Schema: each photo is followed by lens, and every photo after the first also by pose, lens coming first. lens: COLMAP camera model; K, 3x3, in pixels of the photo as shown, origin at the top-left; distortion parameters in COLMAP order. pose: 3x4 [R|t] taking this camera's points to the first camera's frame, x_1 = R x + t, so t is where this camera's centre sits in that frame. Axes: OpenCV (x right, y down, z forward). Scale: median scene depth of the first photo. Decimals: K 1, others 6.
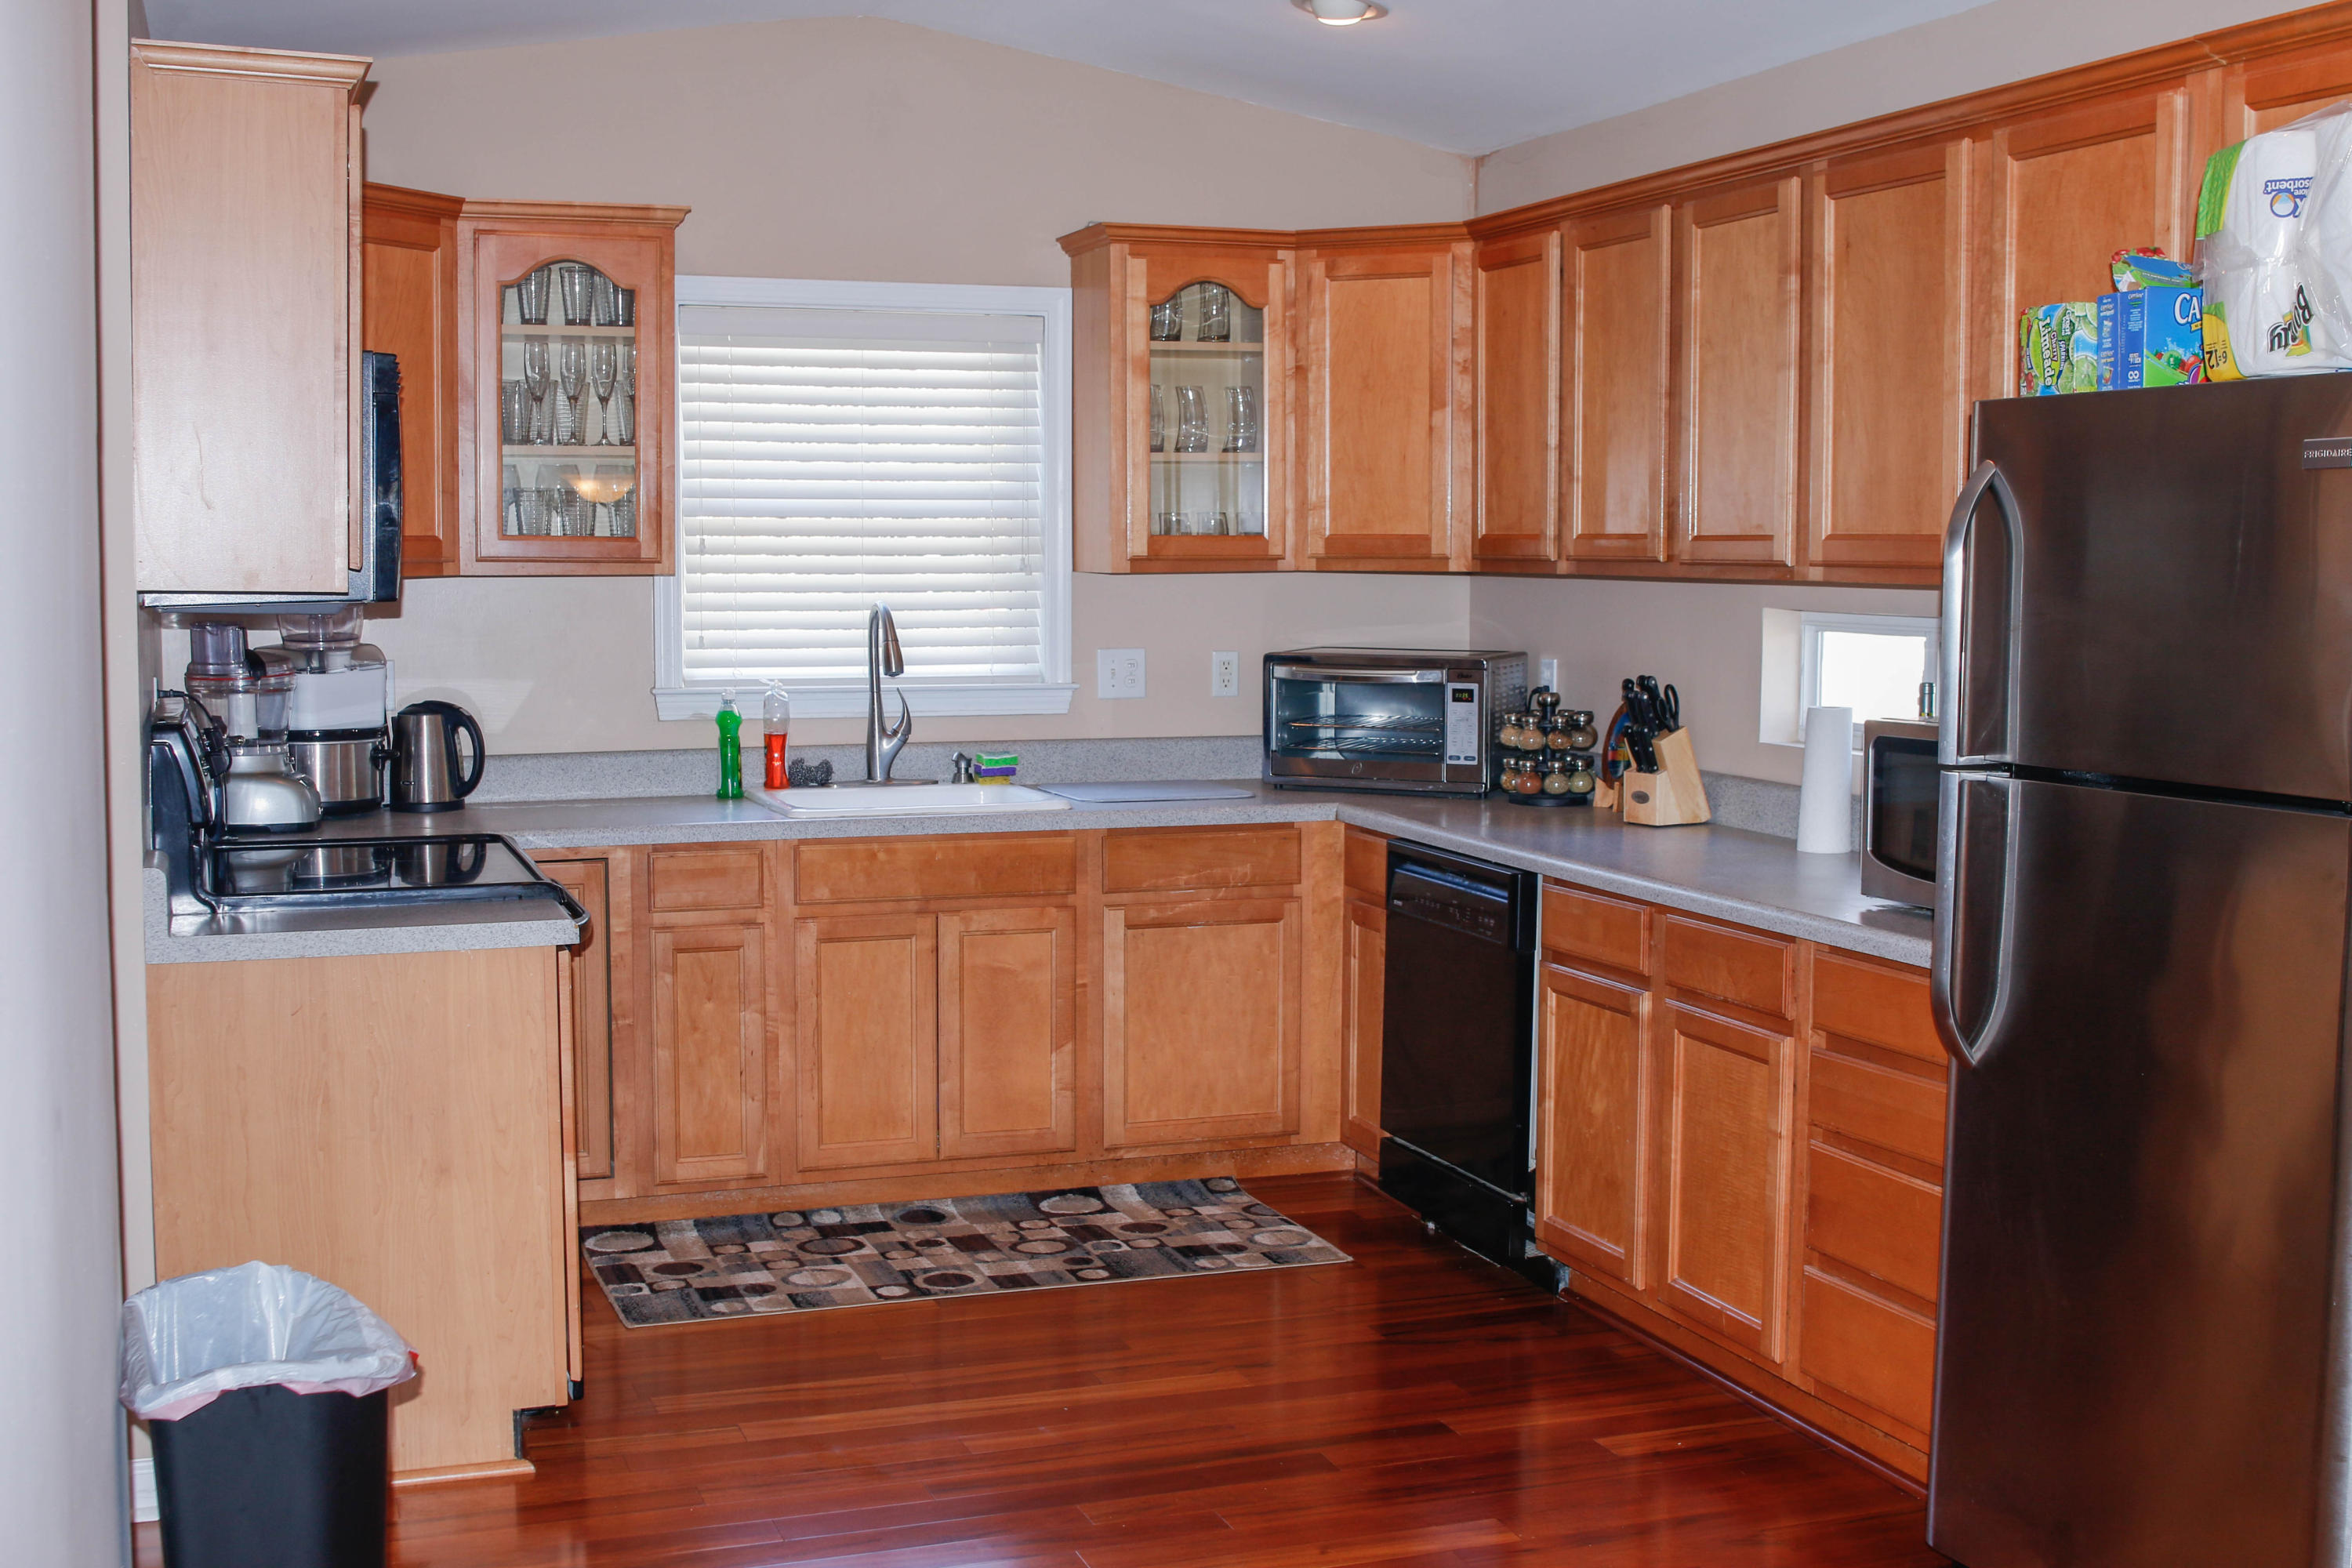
lens RADIAL K [[2578.9, 0, 1167.3], [0, 2578.9, 794.2], [0, 0, 1]] dist [-0.076483, 0.000000]
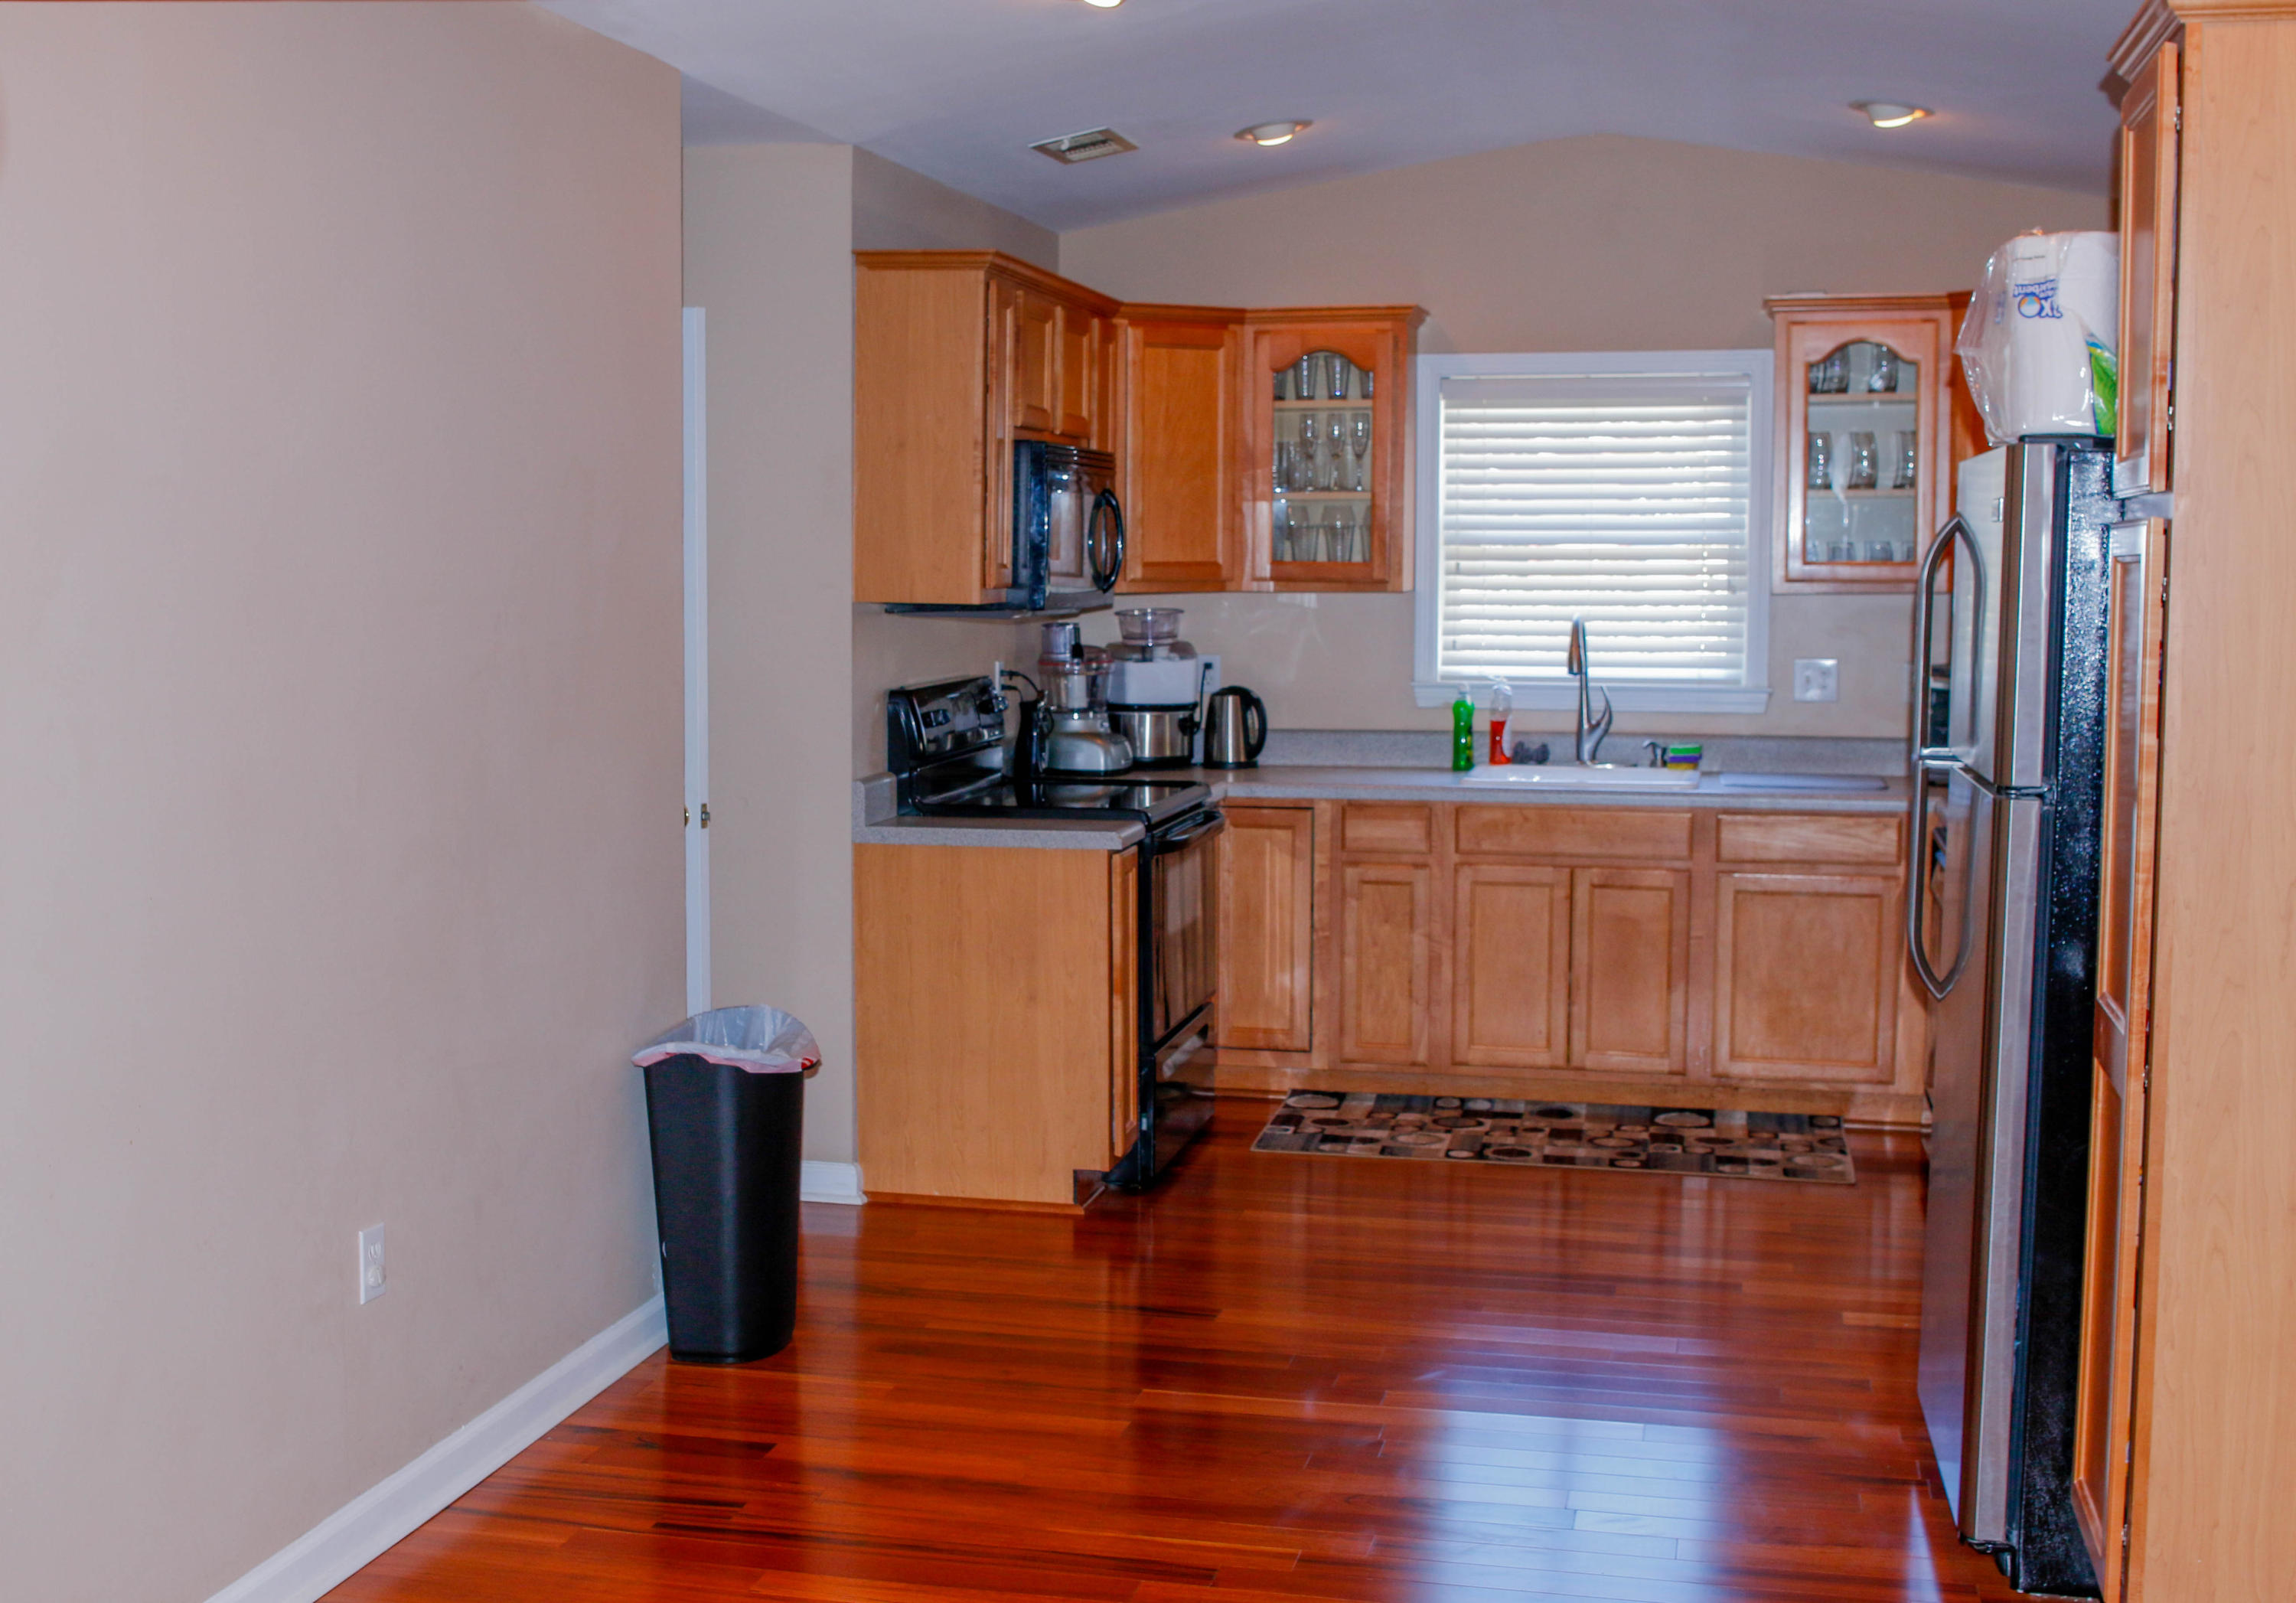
lens RADIAL K [[2648.6, 0, 1129.9], [0, 2648.6, 803.9], [0, 0, 1]] dist [-0.070261, 0.000000]
pose [[0.833944, 0.048570, -0.549707, 0.424133], [-0.049302, 0.998693, 0.013446, 0.008955], [0.549642, 0.015889, 0.835249, -0.172929]]
